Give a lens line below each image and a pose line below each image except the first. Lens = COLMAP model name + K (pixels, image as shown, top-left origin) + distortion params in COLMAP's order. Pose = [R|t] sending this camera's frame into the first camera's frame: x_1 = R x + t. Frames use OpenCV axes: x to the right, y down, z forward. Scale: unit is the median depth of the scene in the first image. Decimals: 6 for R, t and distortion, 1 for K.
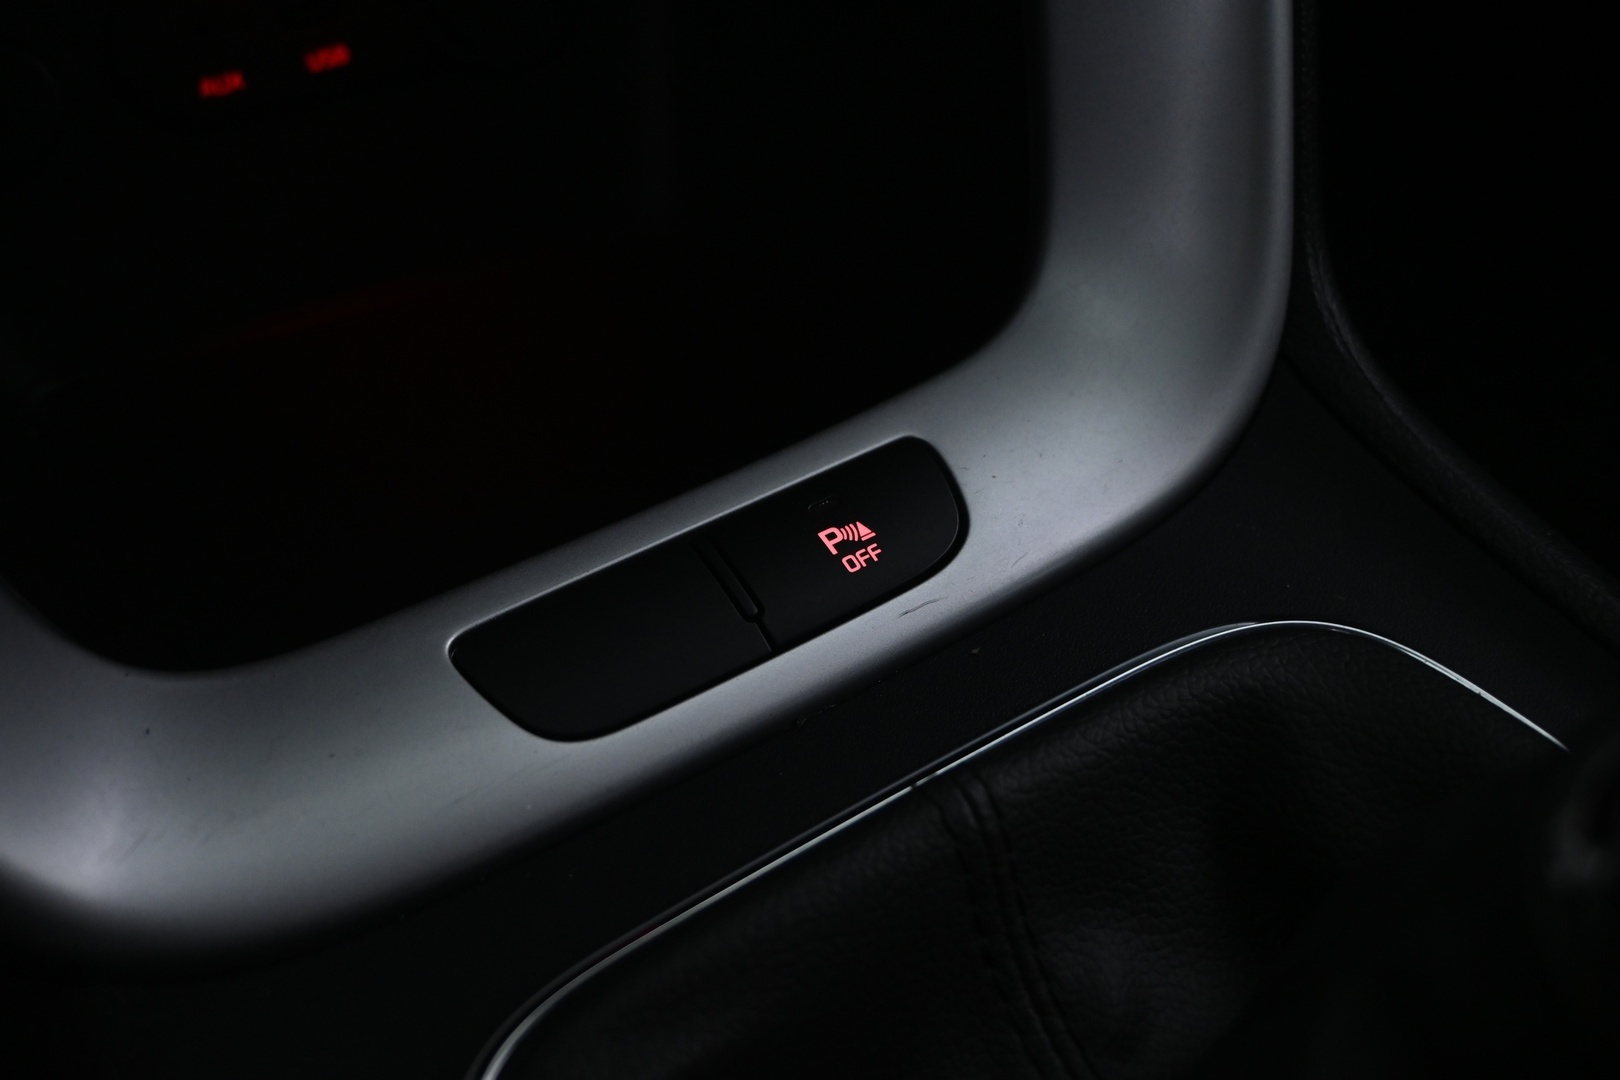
lens RADIAL K [[1583.4, 0, 810.6], [0, 1583.4, 544.3], [0, 0, 1]] dist [0.003782, 0.000000]
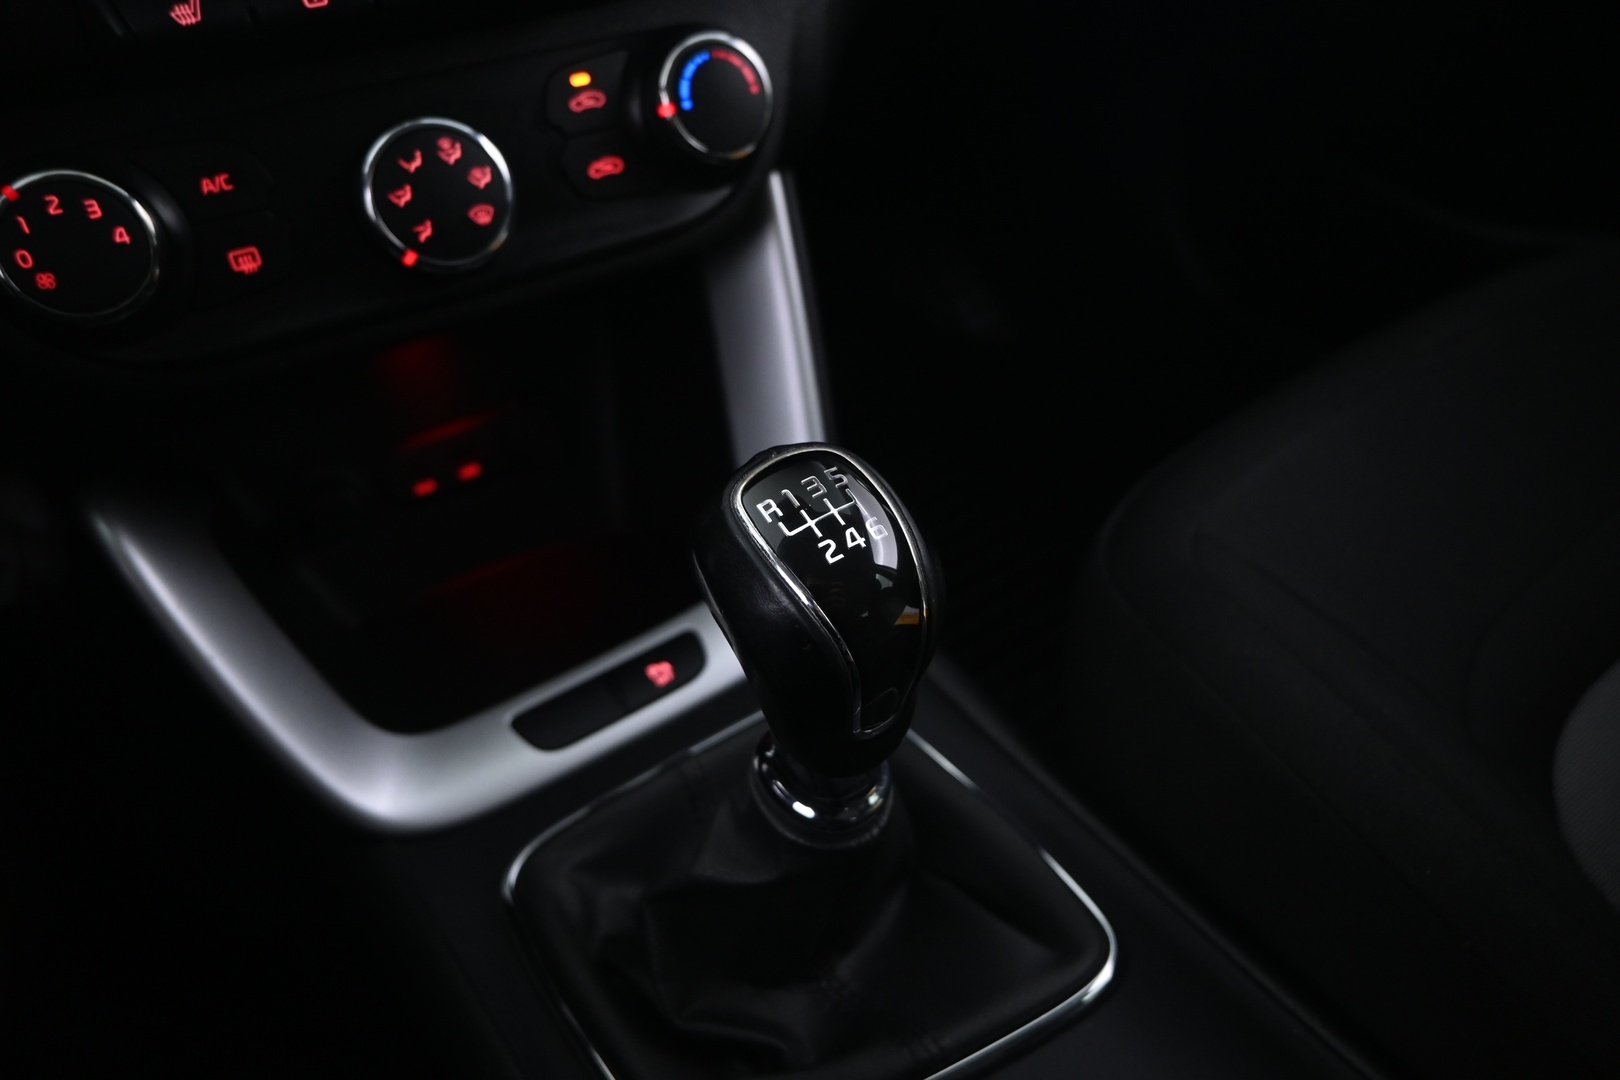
lens RADIAL K [[1084.0, 0, 802.0], [0, 1084.0, 548.0], [0, 0, 1]] dist [-0.005590, 0.000931]
pose [[0.997133, -0.062752, -0.042282, 0.349107], [0.059815, 0.995926, -0.067479, -0.071070], [0.046344, 0.064757, 0.996824, -0.807638]]
